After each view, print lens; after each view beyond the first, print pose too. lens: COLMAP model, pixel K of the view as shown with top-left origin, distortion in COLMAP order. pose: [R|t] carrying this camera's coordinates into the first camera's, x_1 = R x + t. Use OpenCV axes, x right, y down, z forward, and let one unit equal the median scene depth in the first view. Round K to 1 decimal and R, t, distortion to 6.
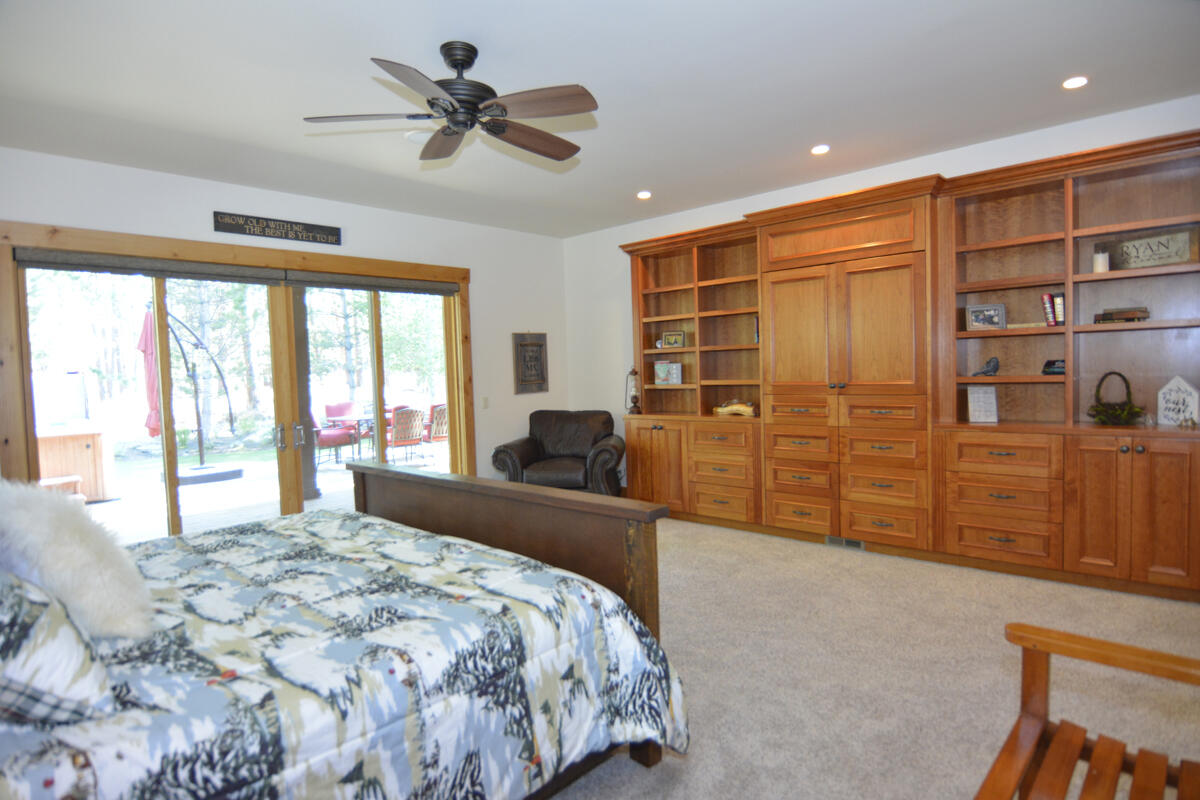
lens RADIAL K [[639.2, 0, 600.0], [0, 639.2, 400.0], [0, 0, 1]] dist [-0.018815, 0.000024]
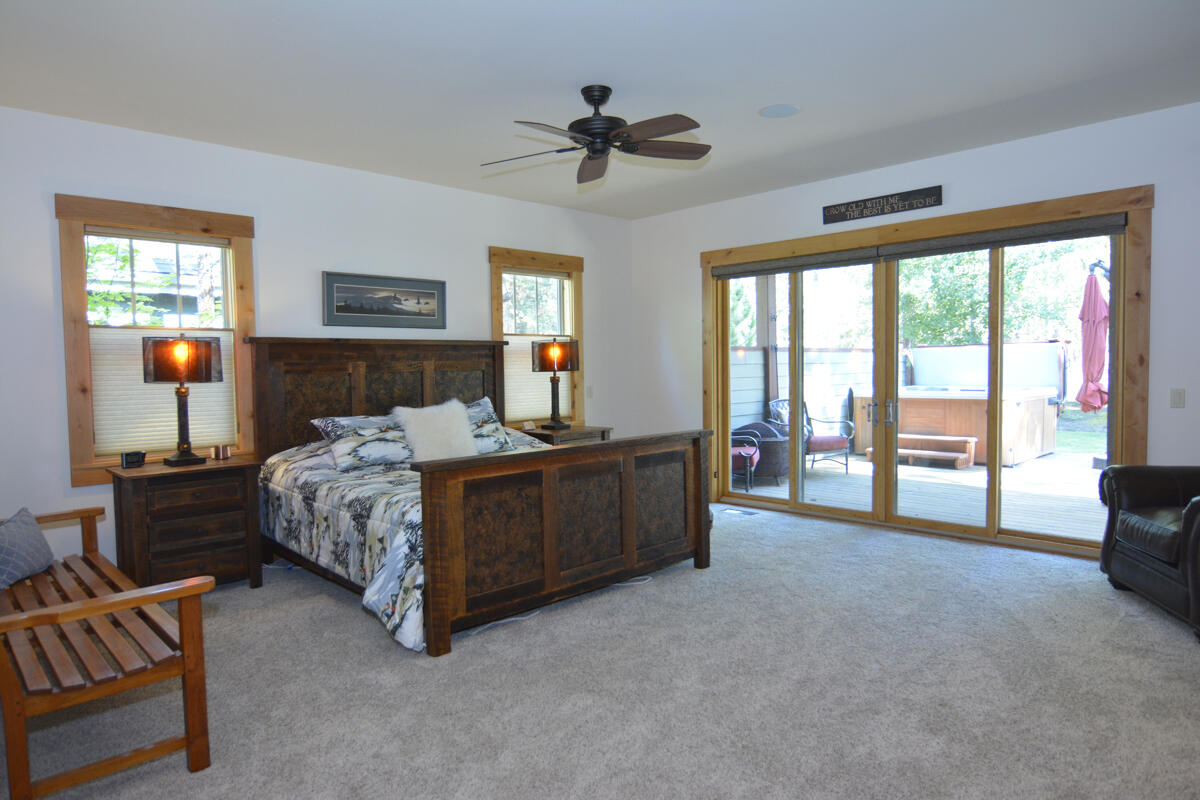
lens RADIAL K [[748.6, 0, 600.0], [0, 748.6, 400.0], [0, 0, 1]] dist [0.012977, -0.020589]
pose [[-0.048964, 0.082207, -0.995412, 0.721549], [-0.031602, 0.995981, 0.083809, -0.050640], [0.998301, 0.035560, -0.046169, 0.633585]]
